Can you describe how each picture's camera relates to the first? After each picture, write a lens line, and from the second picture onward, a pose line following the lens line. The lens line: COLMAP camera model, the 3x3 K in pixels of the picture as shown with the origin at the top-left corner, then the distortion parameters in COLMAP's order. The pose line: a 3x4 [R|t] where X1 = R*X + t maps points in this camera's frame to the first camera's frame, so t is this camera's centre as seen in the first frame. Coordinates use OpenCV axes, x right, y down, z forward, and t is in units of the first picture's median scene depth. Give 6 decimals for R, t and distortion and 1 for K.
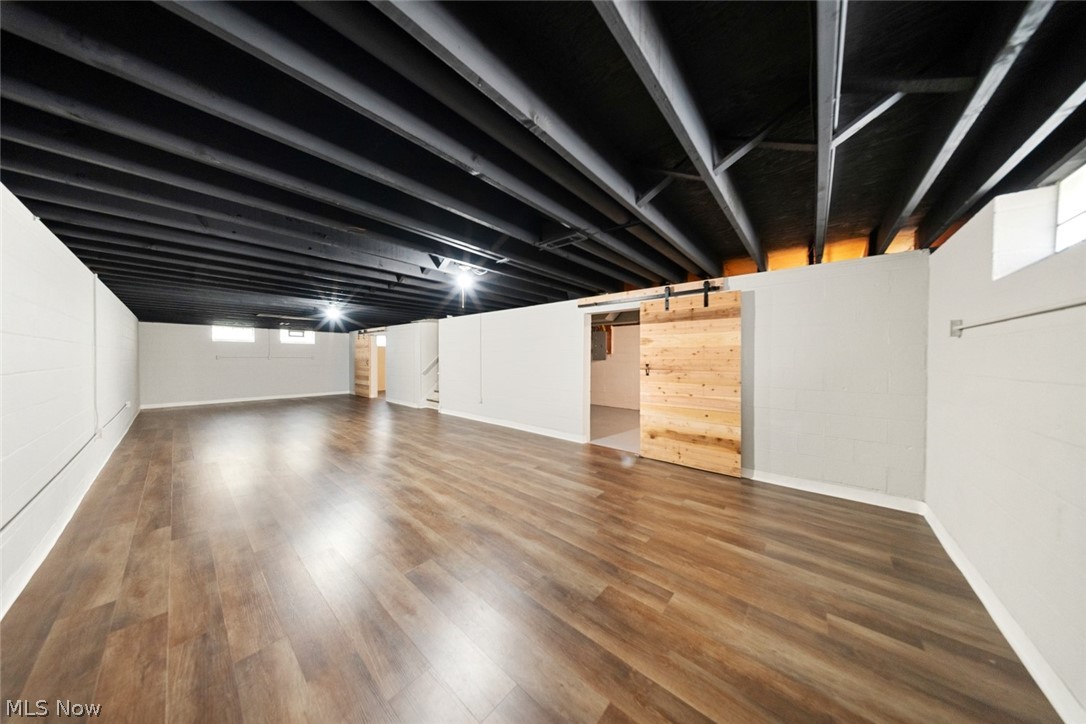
lens RADIAL K [[319.1, 0, 540.2], [0, 319.1, 363.0], [0, 0, 1]] dist [-0.001881, -0.000377]
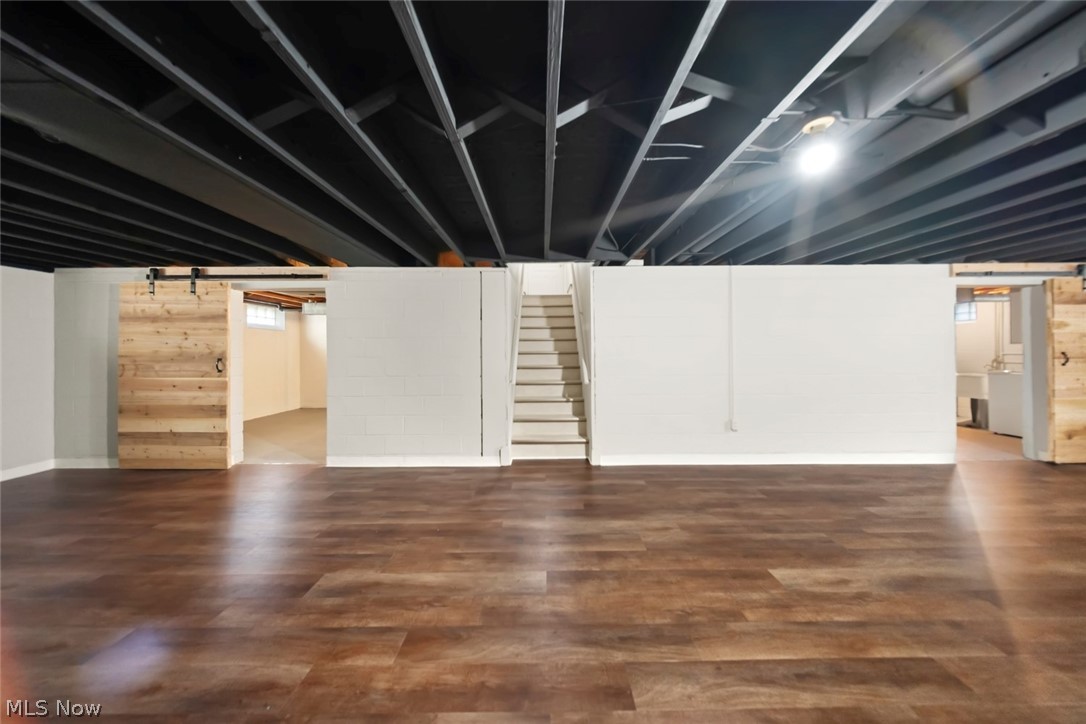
lens RADIAL K [[319.1, 0, 542.6], [0, 319.1, 363.2], [0, 0, 1]] dist [-0.001881, -0.000377]
pose [[0.751167, -0.009062, 0.660050, -1.260128], [0.018537, 0.999801, -0.007370, 0.013668], [-0.659852, 0.017772, 0.751185, 1.287679]]
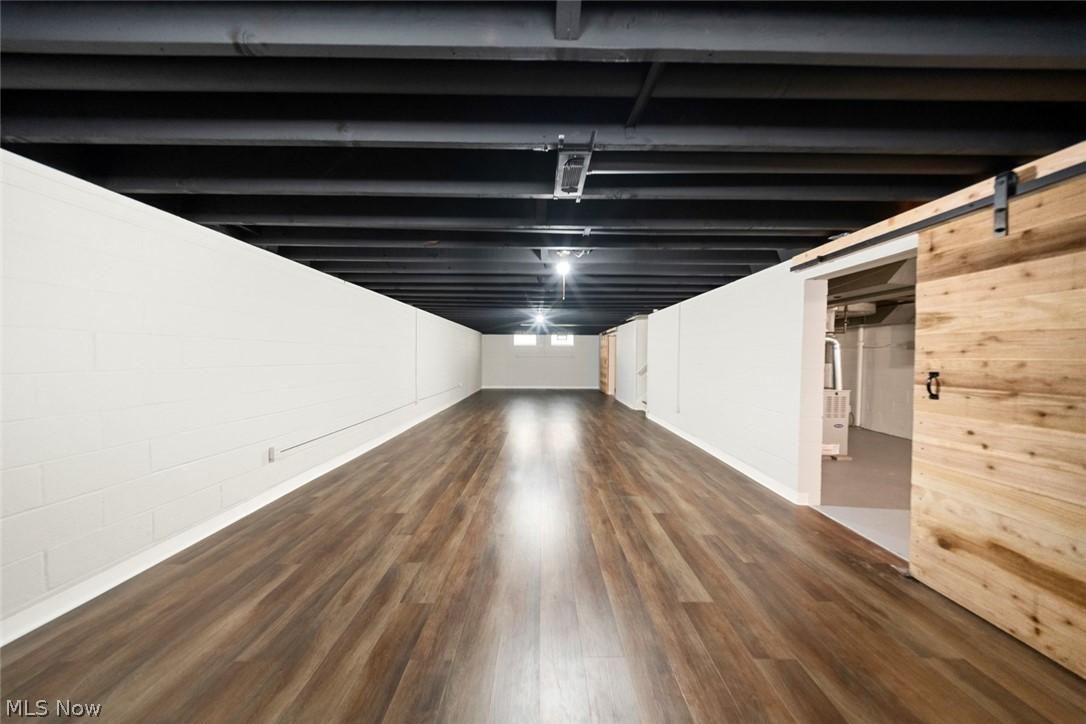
lens RADIAL K [[319.1, 0, 545.0], [0, 319.1, 364.5], [0, 0, 1]] dist [-0.001881, -0.000377]
pose [[0.658481, 0.019134, -0.752354, 0.314233], [-0.014816, 0.999813, 0.012460, -0.004807], [0.752451, 0.002942, 0.658642, 0.319178]]
